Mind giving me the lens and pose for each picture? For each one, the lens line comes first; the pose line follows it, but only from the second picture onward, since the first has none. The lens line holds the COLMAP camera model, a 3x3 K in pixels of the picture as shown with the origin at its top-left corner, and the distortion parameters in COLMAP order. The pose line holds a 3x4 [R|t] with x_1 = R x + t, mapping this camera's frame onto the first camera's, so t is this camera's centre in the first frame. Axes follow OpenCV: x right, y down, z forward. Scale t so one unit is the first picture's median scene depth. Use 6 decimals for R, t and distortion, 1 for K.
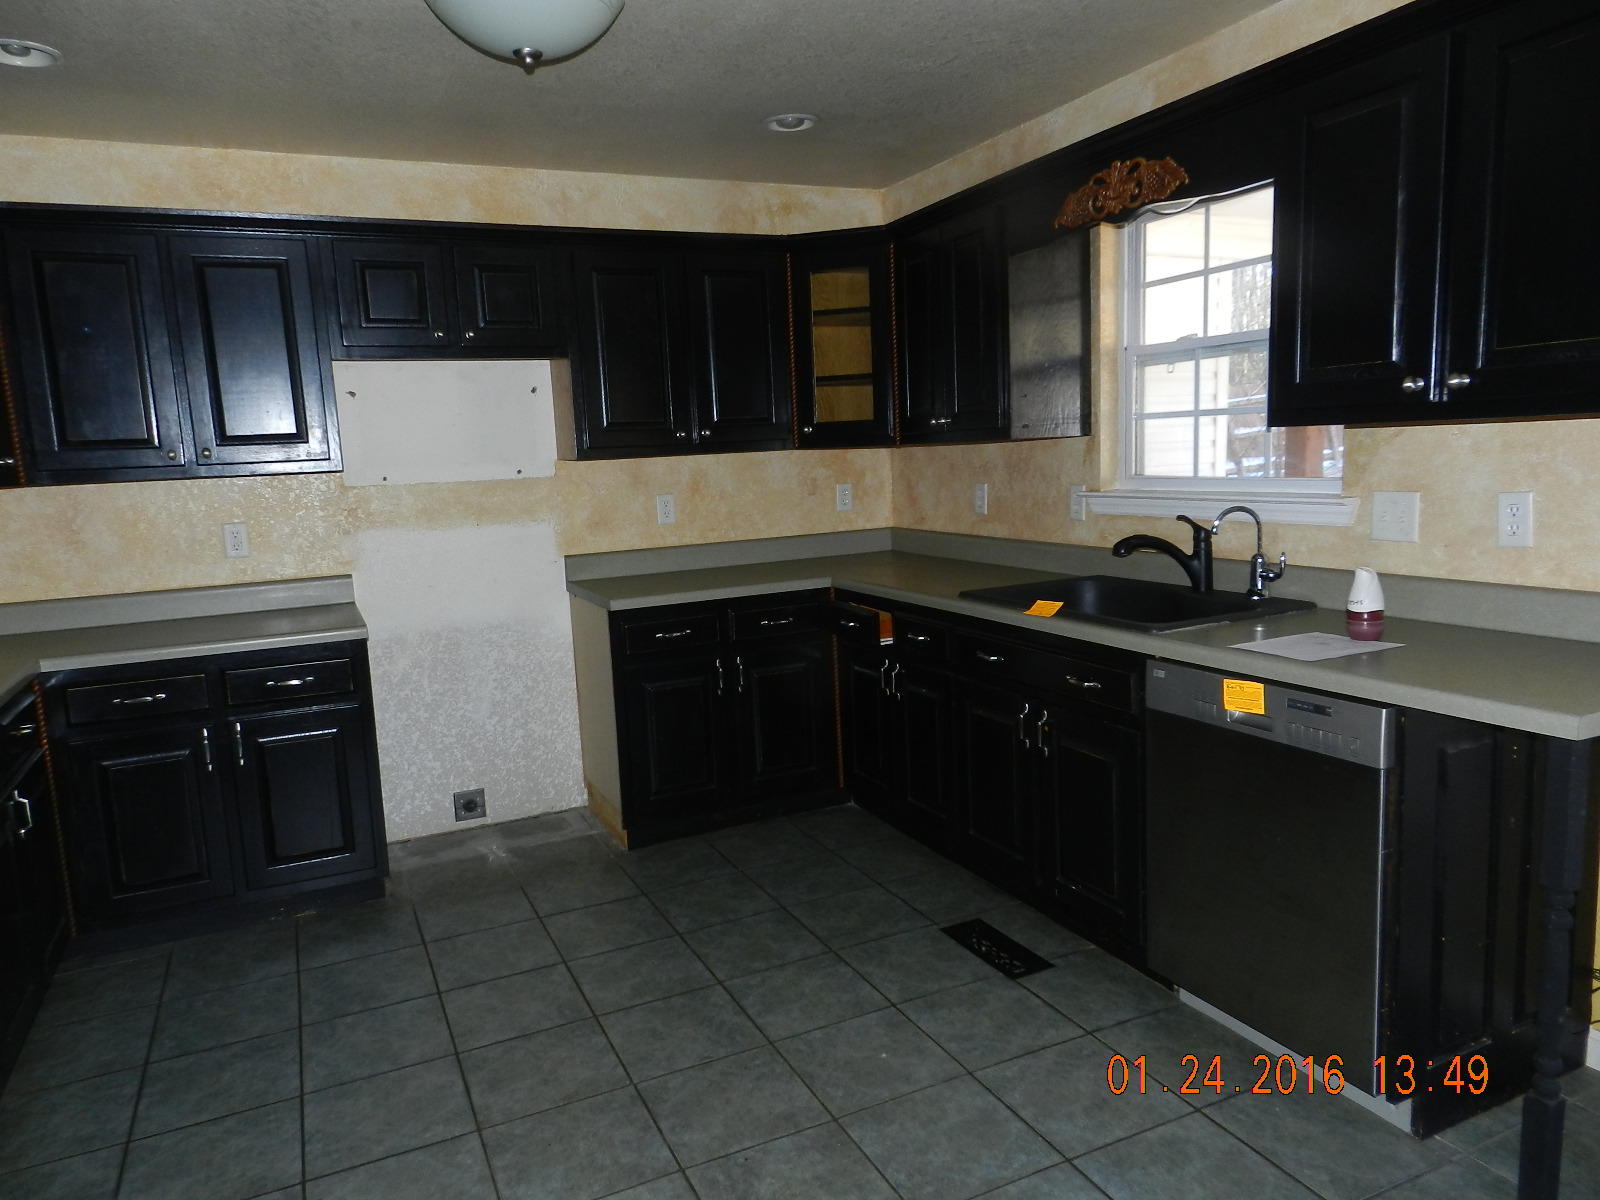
lens RADIAL K [[1072.0, 0, 800.0], [0, 1072.0, 600.0], [0, 0, 1]] dist [0.009951, 0.004945]
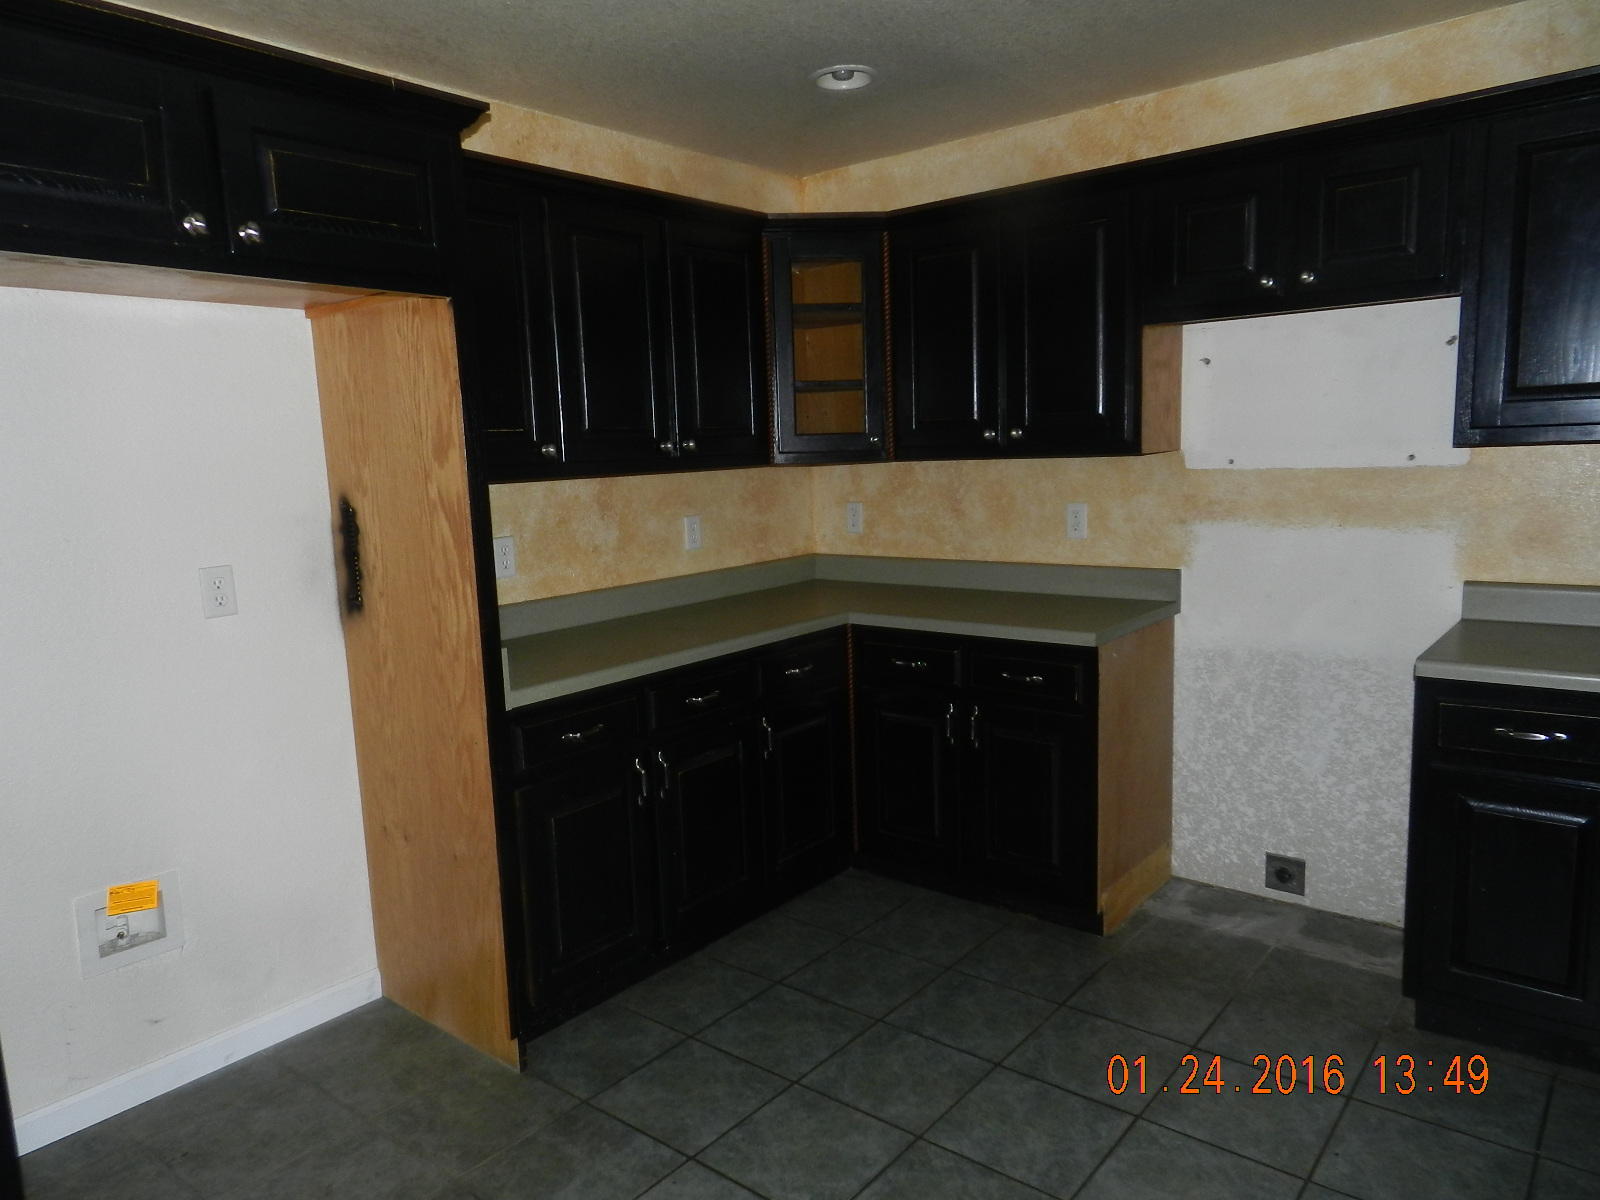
lens RADIAL K [[1072.0, 0, 800.0], [0, 1072.0, 600.0], [0, 0, 1]] dist [0.009951, 0.004945]
pose [[0.443243, 0.152464, -0.883340, 0.211488], [-0.117845, 0.986788, 0.111187, -0.057310], [0.888621, 0.054815, 0.455354, 0.310923]]
